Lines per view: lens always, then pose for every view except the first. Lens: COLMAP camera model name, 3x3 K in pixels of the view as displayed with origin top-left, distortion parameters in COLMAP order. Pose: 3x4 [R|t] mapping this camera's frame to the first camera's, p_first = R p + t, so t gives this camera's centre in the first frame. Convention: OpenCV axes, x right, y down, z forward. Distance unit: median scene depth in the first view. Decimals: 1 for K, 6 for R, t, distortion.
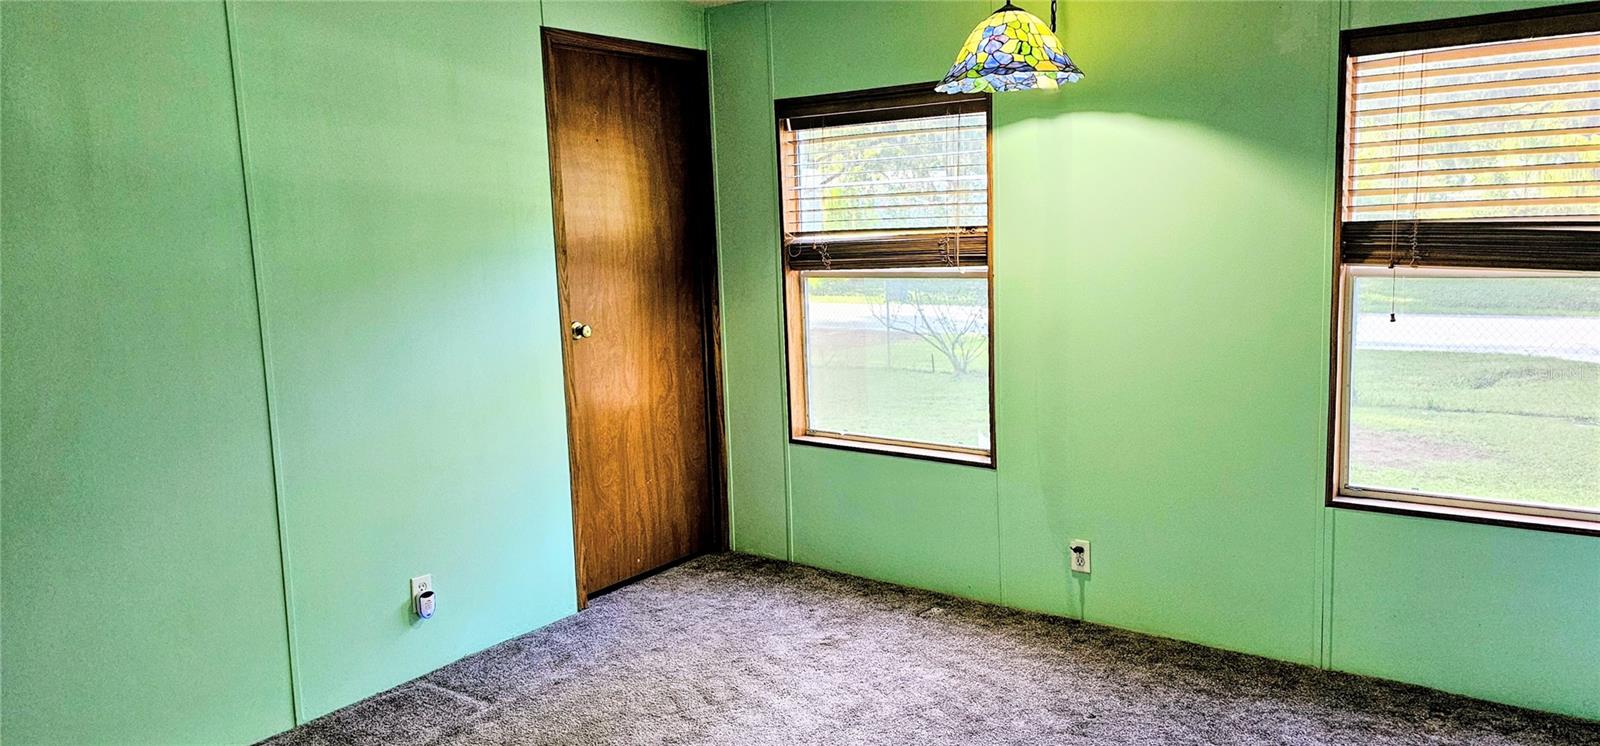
lens RADIAL K [[1112.2, 0, 790.2], [0, 1112.2, 374.6], [0, 0, 1]] dist [0.178921, -0.203201]
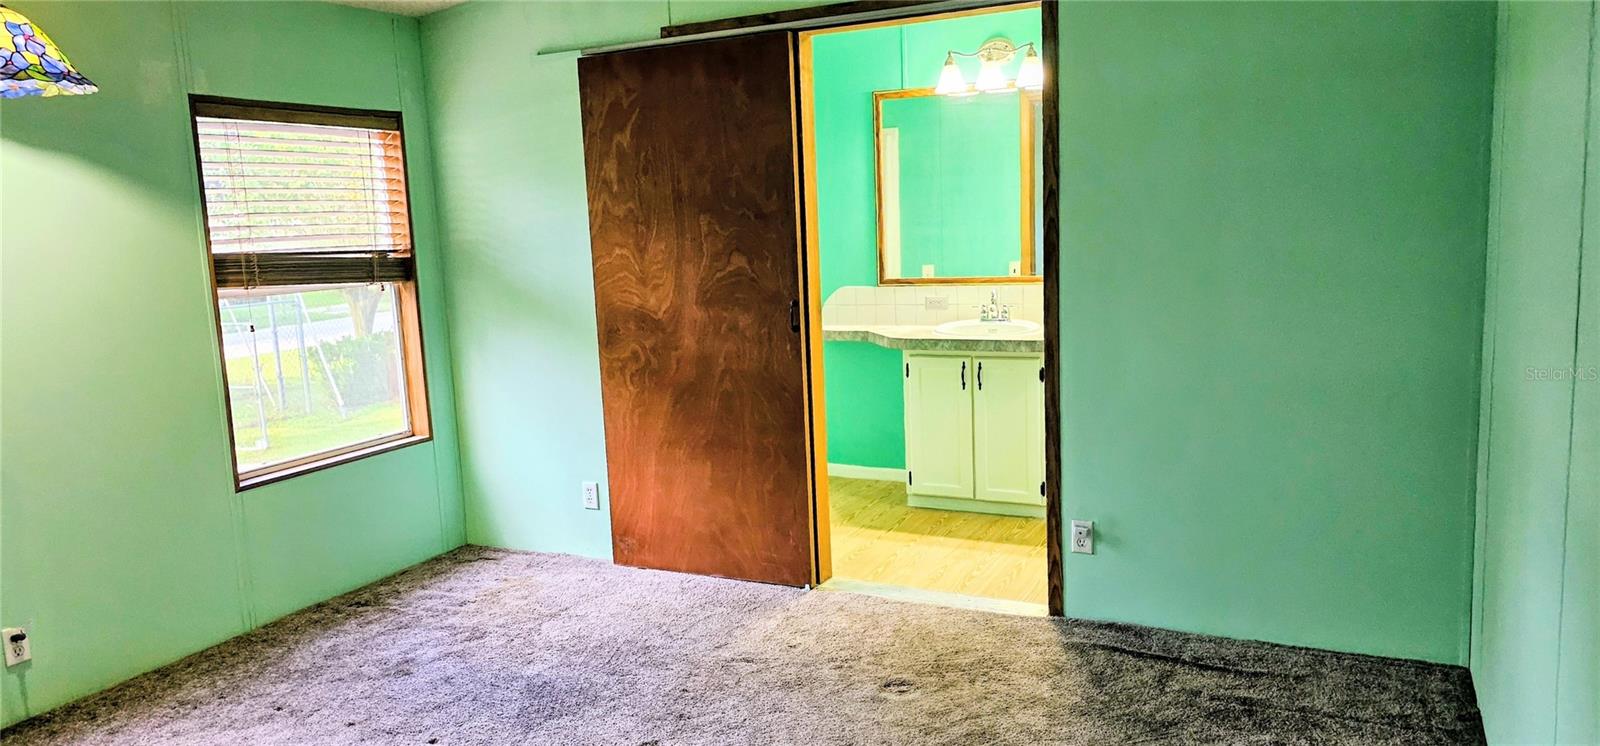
lens RADIAL K [[1112.2, 0, 790.2], [0, 1112.2, 374.6], [0, 0, 1]] dist [0.178921, -0.203201]
pose [[-0.143551, -0.104124, 0.984150, -0.801306], [0.182376, 0.974634, 0.129719, -0.055821], [-0.972693, 0.198106, -0.120920, 0.587869]]
